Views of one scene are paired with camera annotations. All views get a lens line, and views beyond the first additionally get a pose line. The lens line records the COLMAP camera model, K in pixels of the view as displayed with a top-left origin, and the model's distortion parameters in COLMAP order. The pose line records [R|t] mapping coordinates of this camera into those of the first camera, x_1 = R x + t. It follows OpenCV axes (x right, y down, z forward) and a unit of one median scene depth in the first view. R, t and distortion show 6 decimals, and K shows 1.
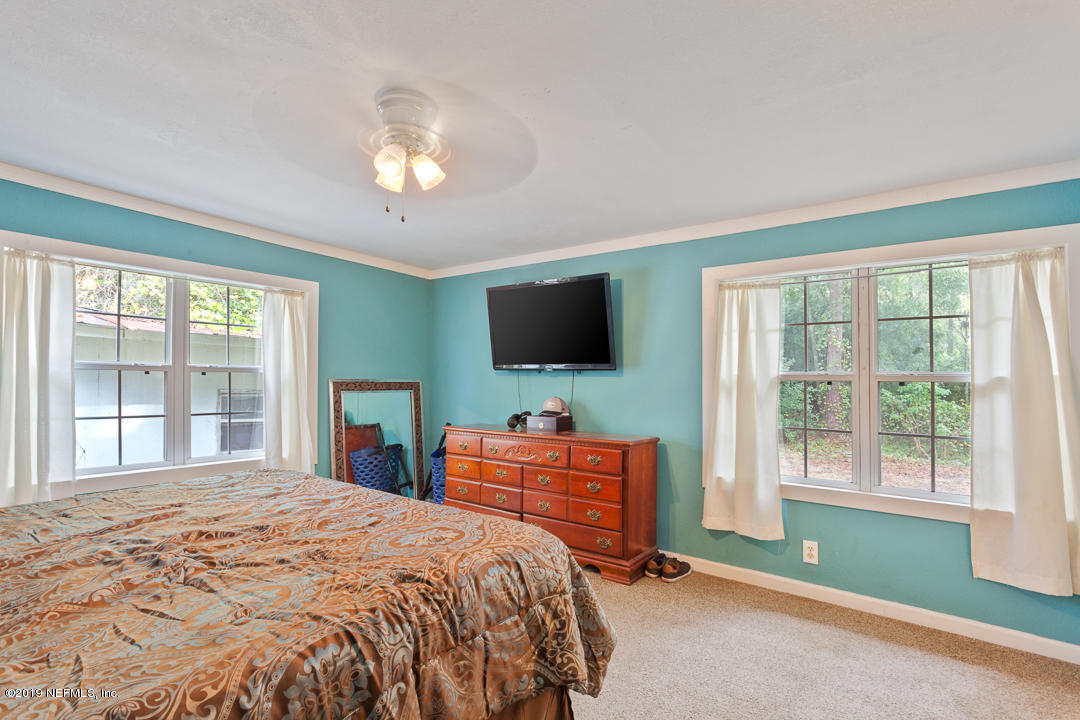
lens RADIAL K [[506.0, 0, 546.2], [0, 506.0, 363.7], [0, 0, 1]] dist [0.001105, 0.000097]
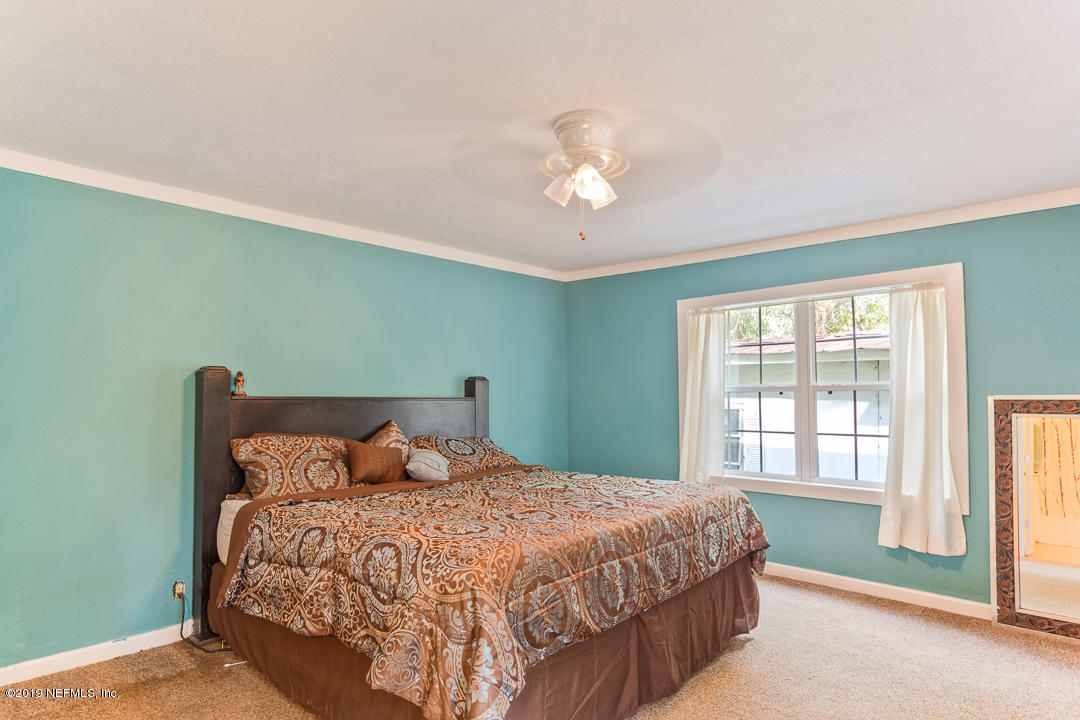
lens RADIAL K [[574.9, 0, 540.8], [0, 574.9, 382.2], [0, 0, 1]] dist [-0.000696, -0.000177]
pose [[-0.092932, -0.034704, -0.995067, 0.487365], [0.041231, 0.998401, -0.038671, 0.019671], [0.994818, -0.044621, -0.091353, 0.560753]]
